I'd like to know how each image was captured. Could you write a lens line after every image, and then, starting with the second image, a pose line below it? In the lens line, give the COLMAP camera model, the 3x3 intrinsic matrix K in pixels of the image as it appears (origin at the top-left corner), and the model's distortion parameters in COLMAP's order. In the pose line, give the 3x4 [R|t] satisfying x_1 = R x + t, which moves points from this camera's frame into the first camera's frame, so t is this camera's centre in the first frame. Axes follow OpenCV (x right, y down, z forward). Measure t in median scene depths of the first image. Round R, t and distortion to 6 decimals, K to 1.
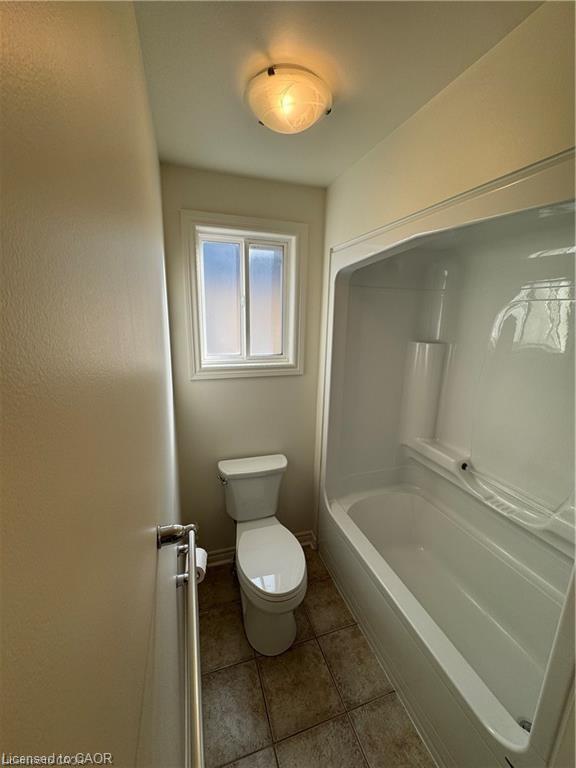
lens RADIAL K [[305.5, 0, 289.7], [0, 305.5, 382.0], [0, 0, 1]] dist [-0.002636, -0.000072]
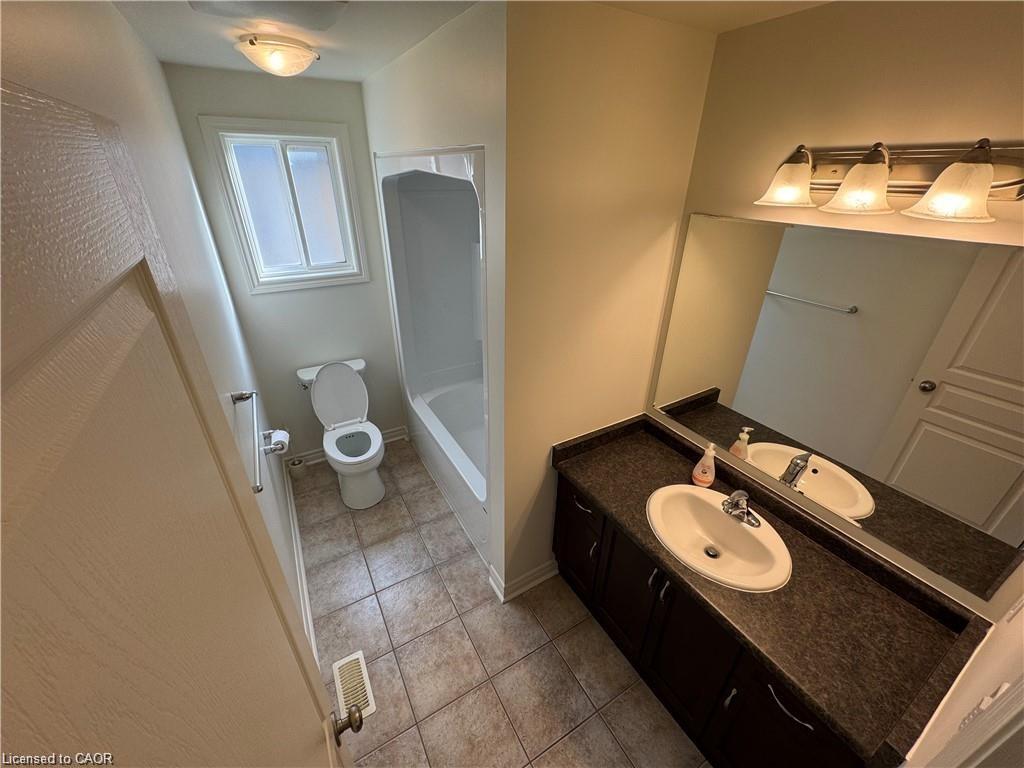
lens RADIAL K [[407.4, 0, 513.6], [0, 407.4, 383.1], [0, 0, 1]] dist [-0.002636, -0.000072]
pose [[0.978929, -0.100715, 0.177637, 0.267632], [0.051311, 0.963319, 0.263409, -0.034934], [-0.197650, -0.248744, 0.948188, -0.544899]]
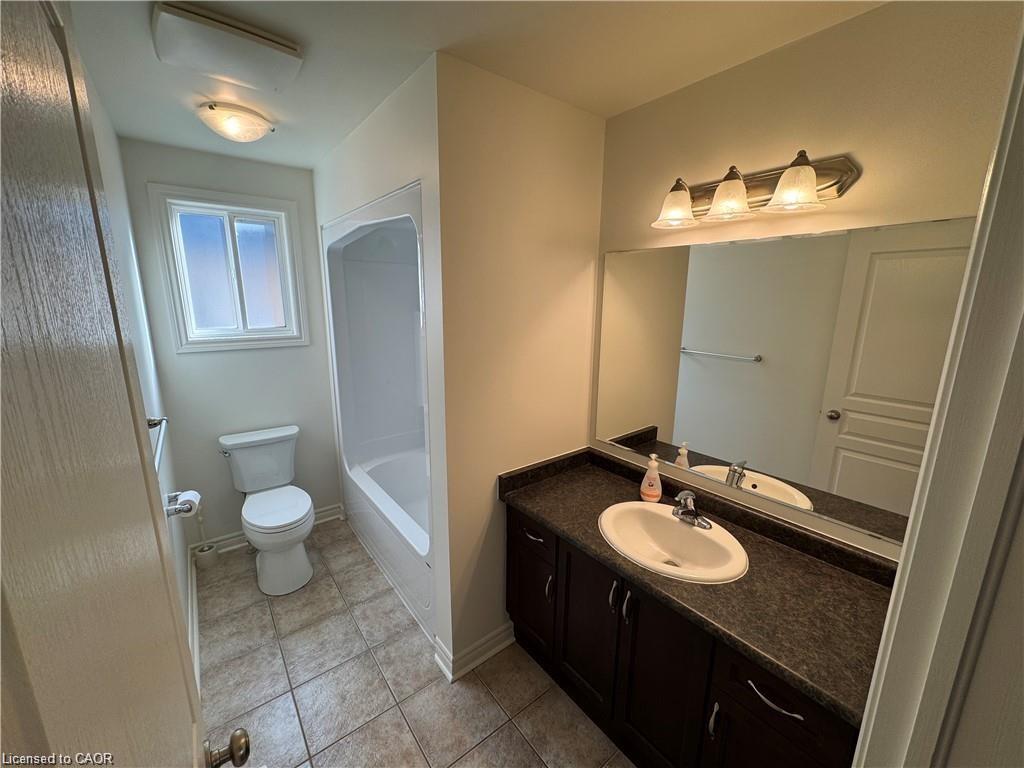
lens RADIAL K [[407.4, 0, 513.7], [0, 407.4, 382.2], [0, 0, 1]] dist [-0.002636, -0.000072]
pose [[0.942653, -0.081600, 0.323647, 0.264834], [0.083839, 0.996454, 0.007043, 0.165080], [-0.323074, 0.020495, 0.946152, -0.578774]]
